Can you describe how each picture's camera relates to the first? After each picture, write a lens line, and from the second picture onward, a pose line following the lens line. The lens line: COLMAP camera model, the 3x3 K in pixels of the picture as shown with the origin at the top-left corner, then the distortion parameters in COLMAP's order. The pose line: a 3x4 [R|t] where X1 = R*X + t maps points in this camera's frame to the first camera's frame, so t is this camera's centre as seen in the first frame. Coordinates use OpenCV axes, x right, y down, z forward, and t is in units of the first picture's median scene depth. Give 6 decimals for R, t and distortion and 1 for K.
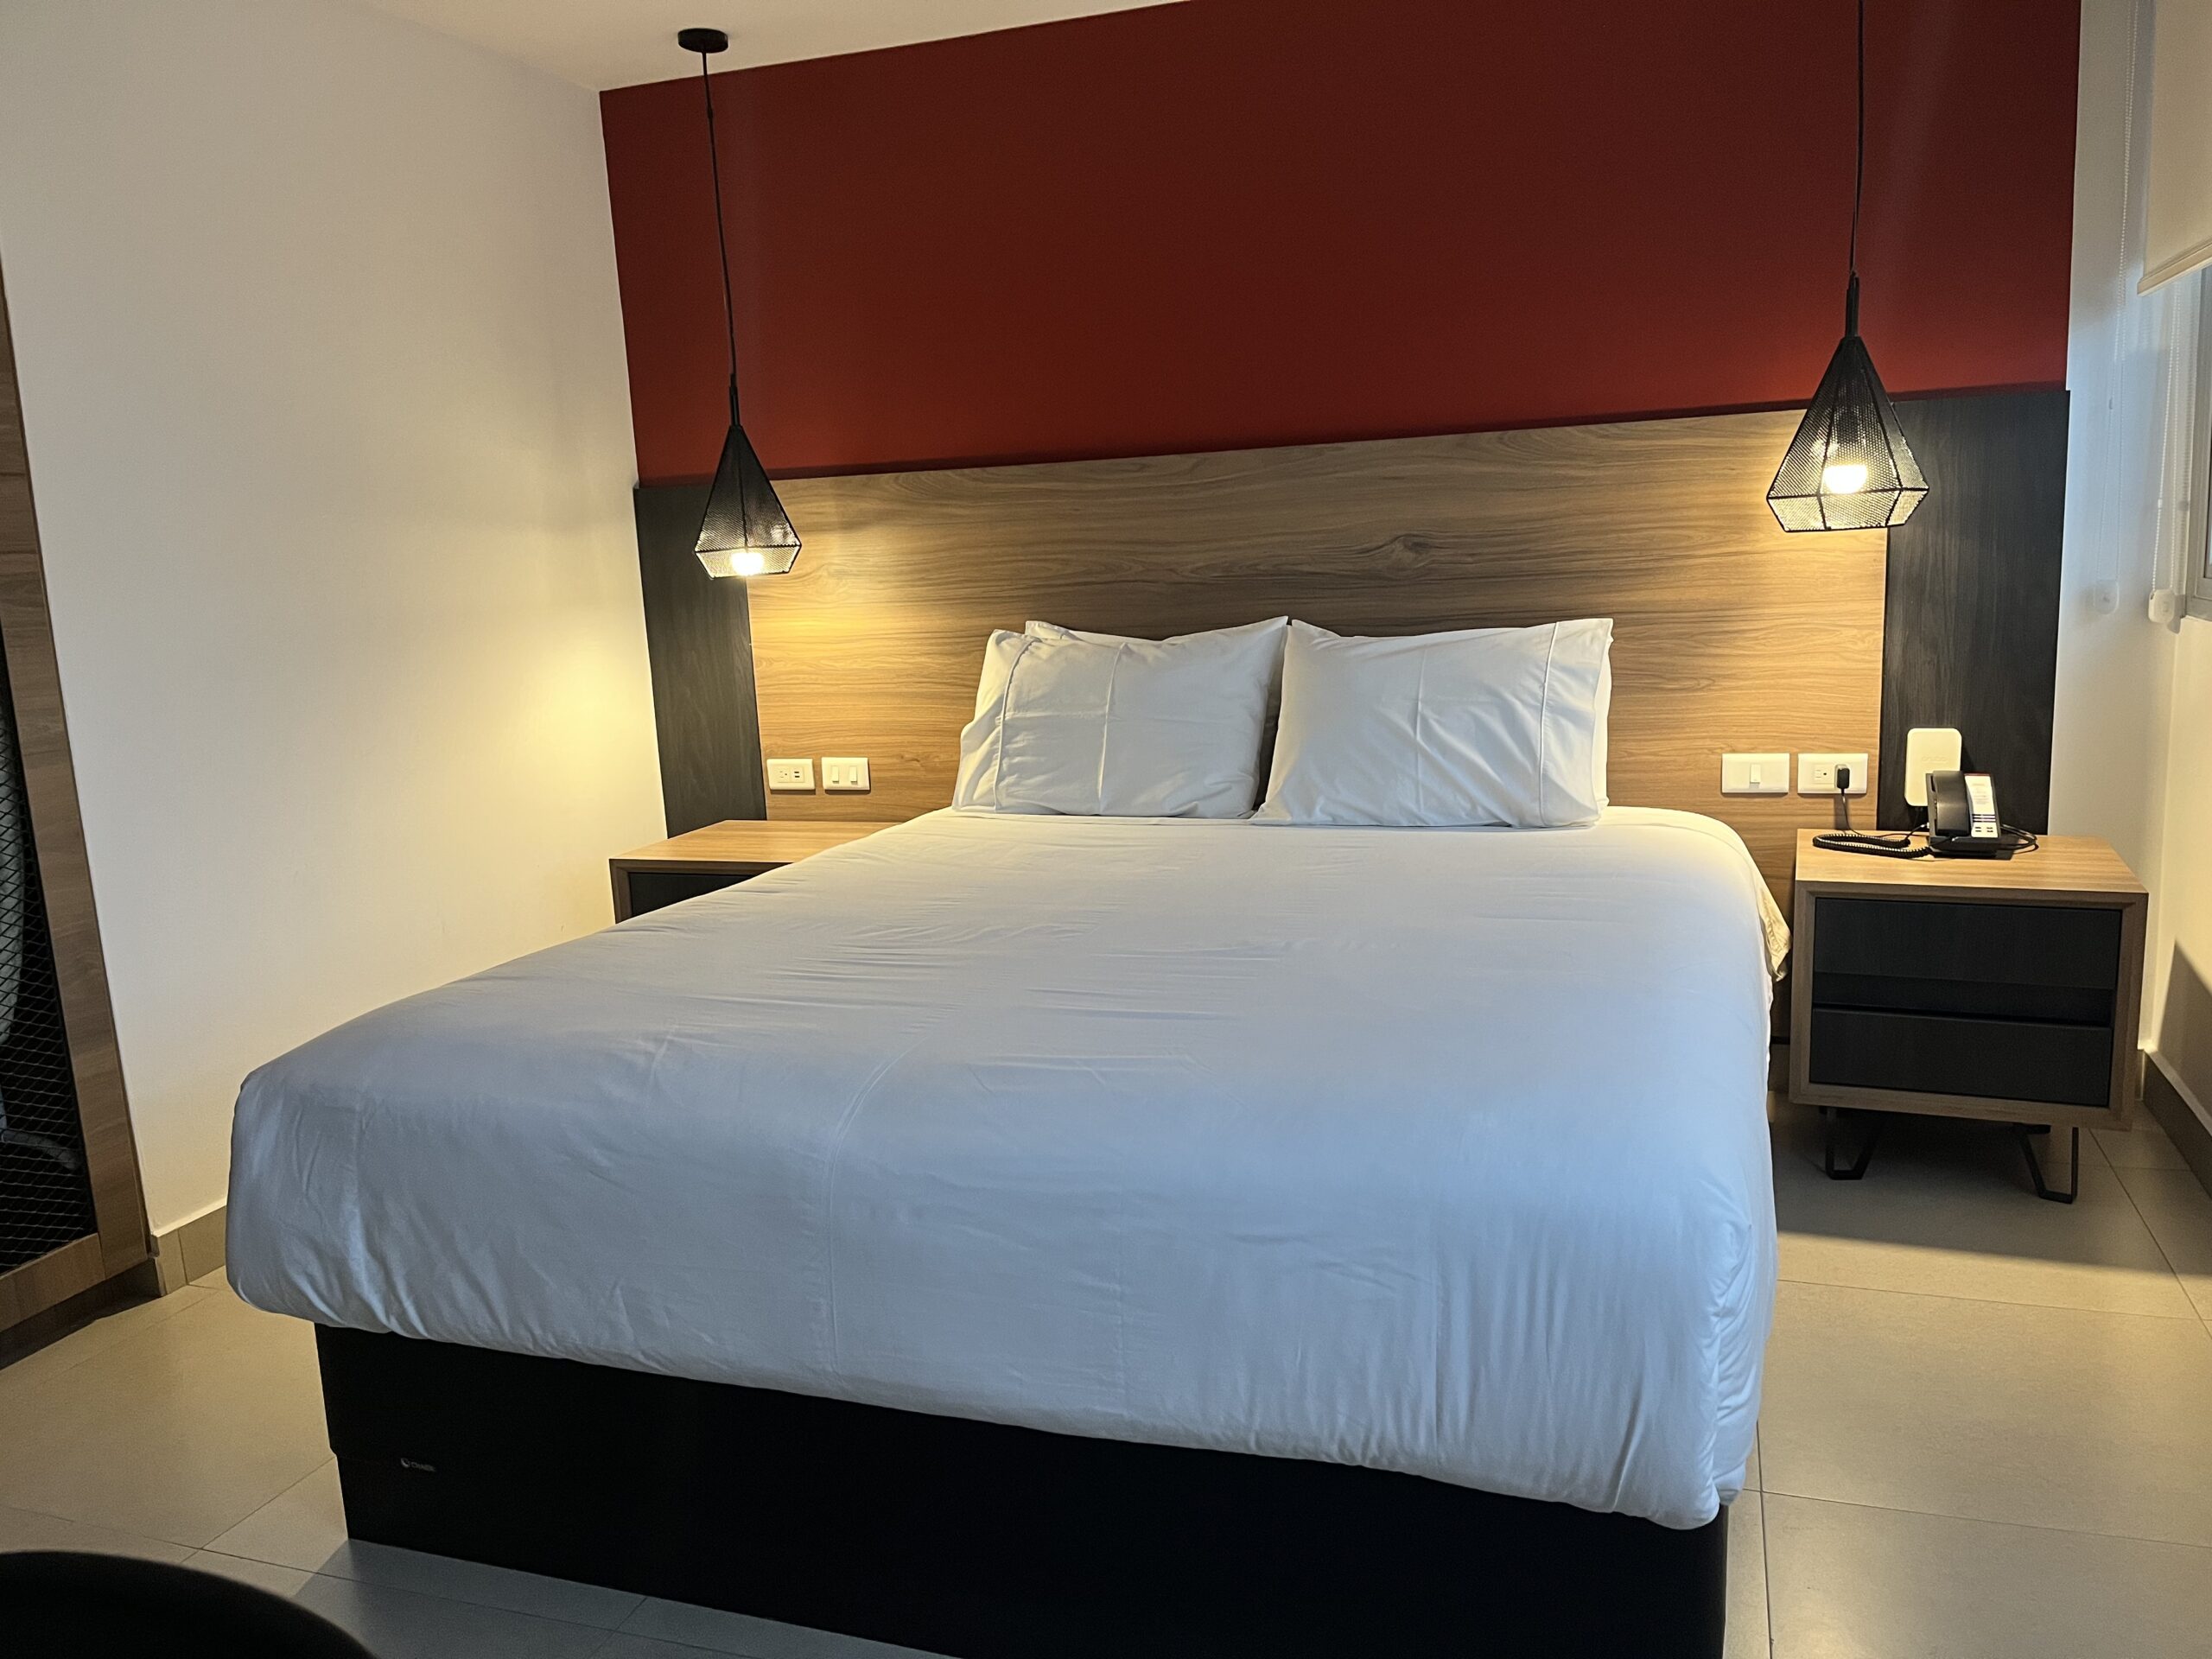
lens RADIAL K [[1687.2, 0, 1106.0], [0, 1687.2, 829.5], [0, 0, 1]] dist [0.060790, -0.048509]
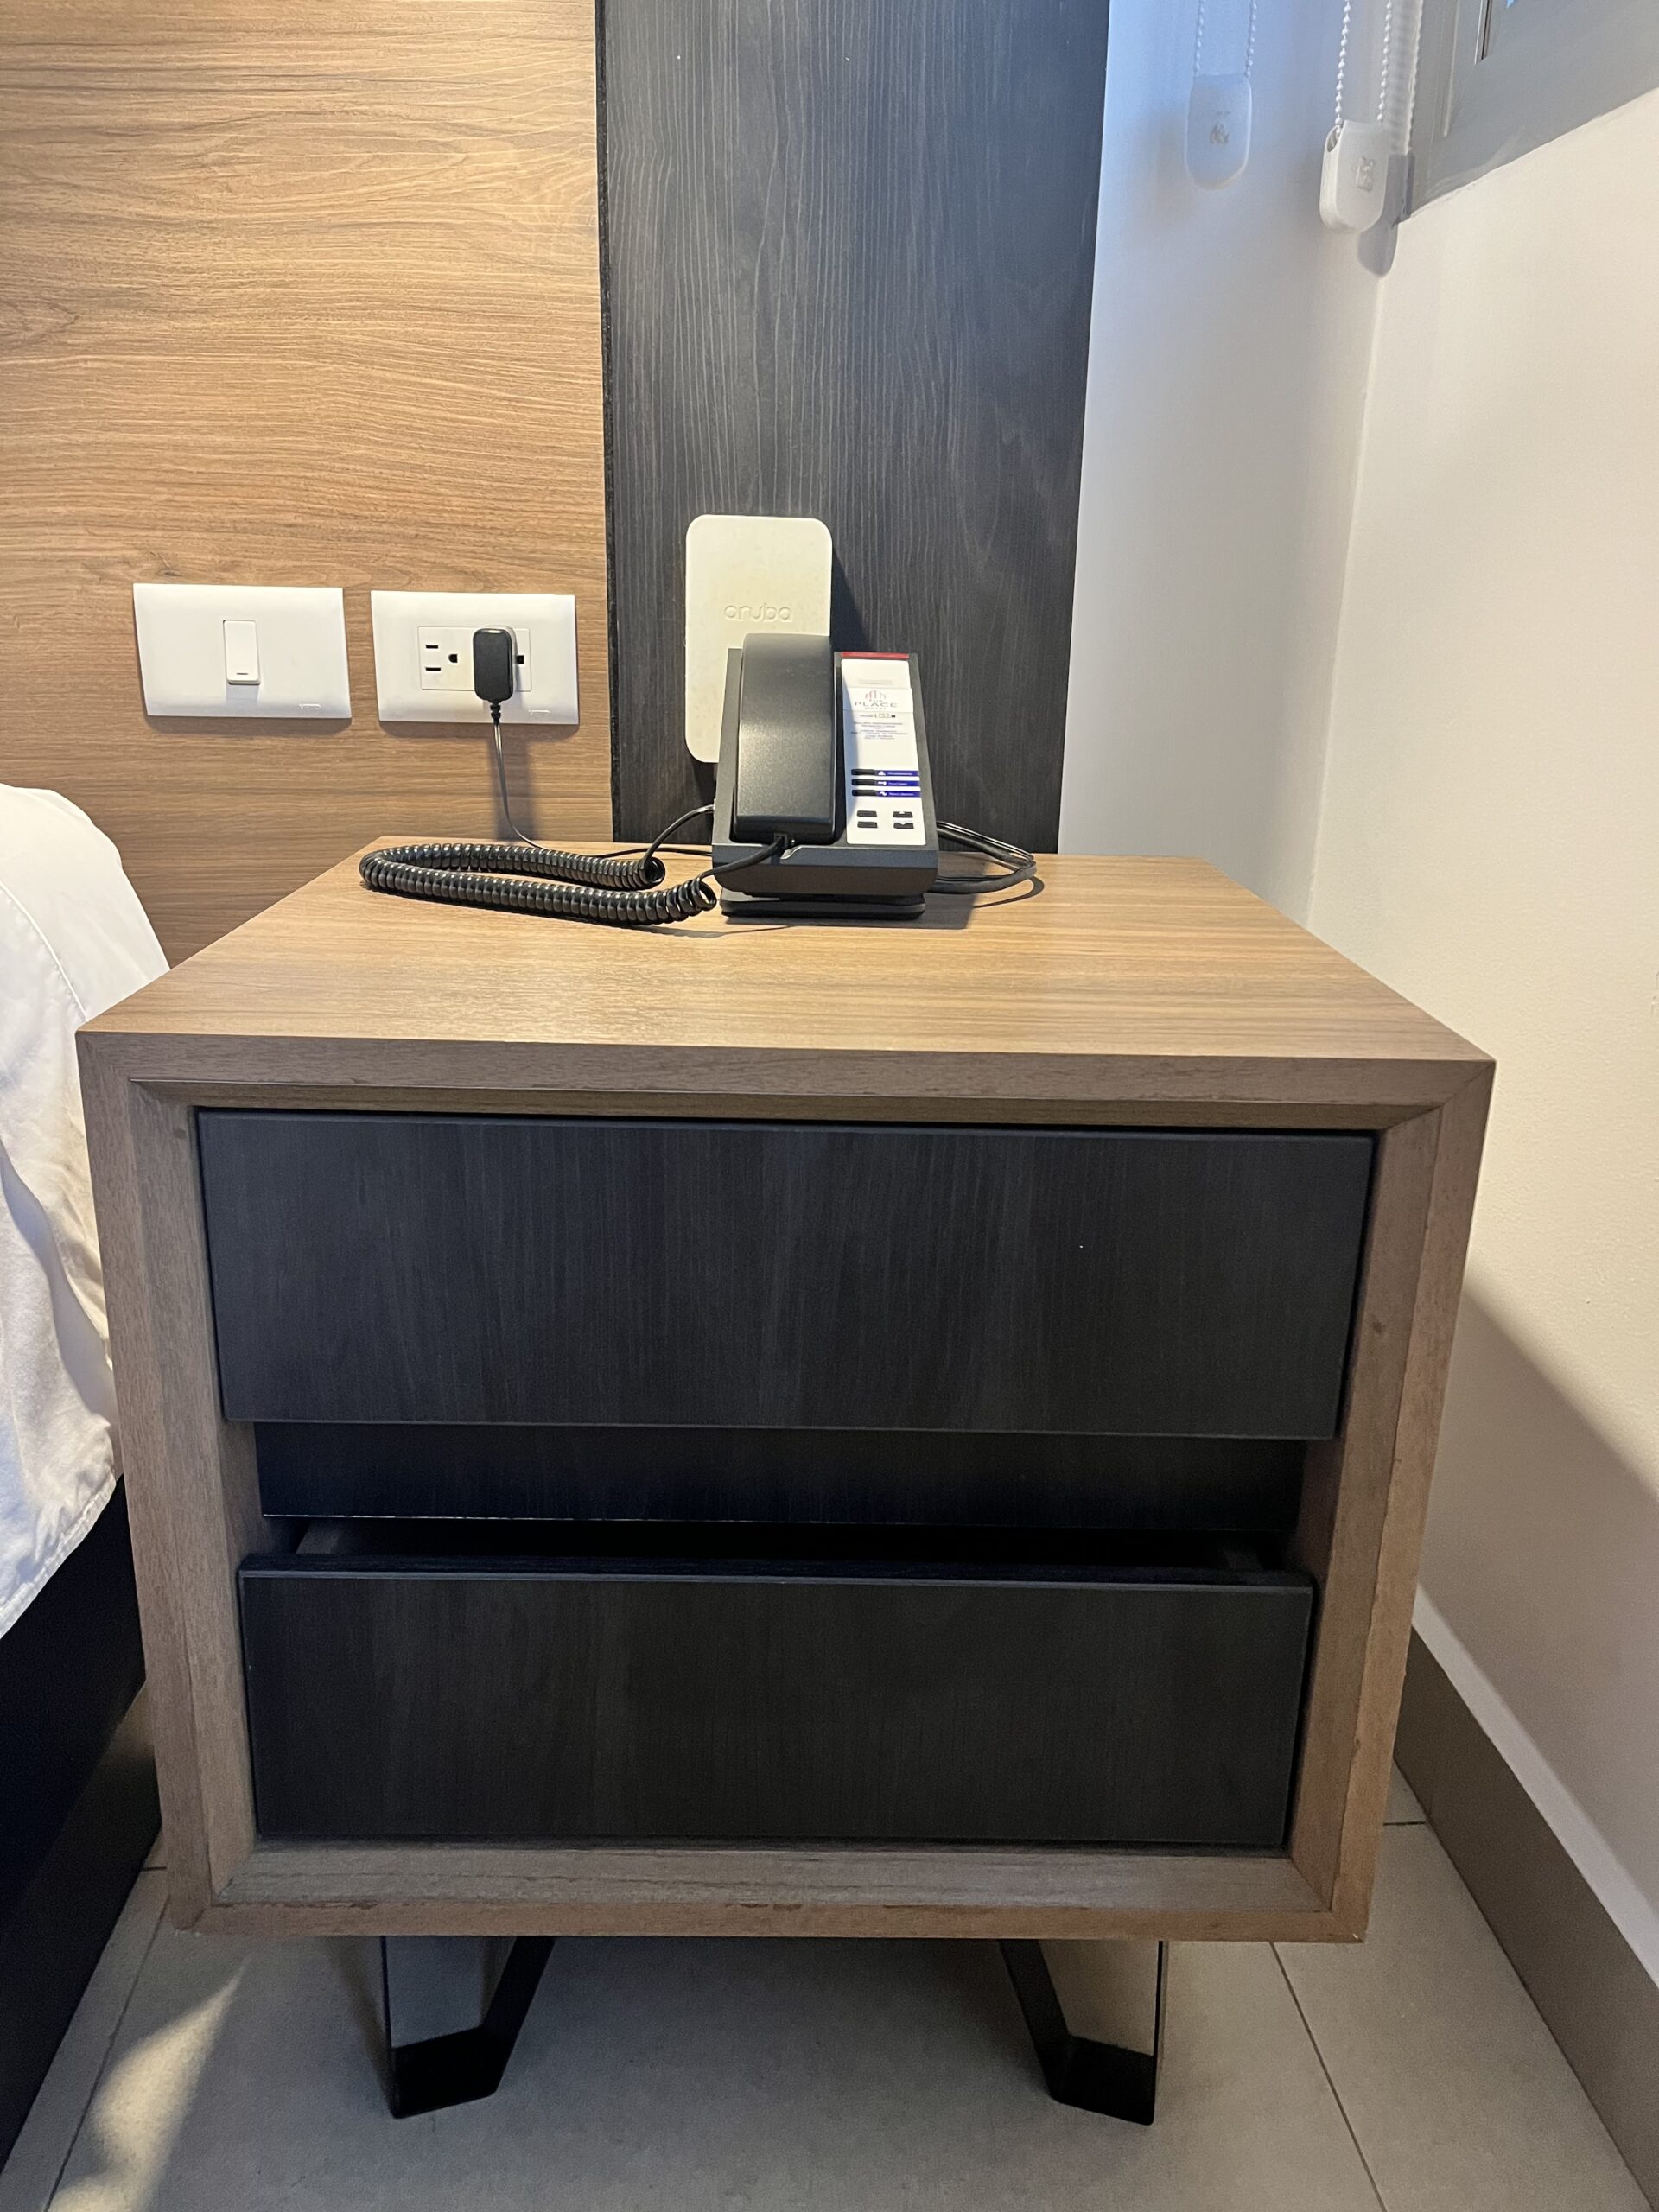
lens RADIAL K [[1687.2, 0, 829.5], [0, 1687.2, 1106.0], [0, 0, 1]] dist [0.060790, -0.048509]
pose [[0.918893, -0.053055, 0.390923, 0.367147], [0.007167, 0.992997, 0.117920, 0.013139], [-0.394441, -0.105555, 0.912839, 0.693093]]
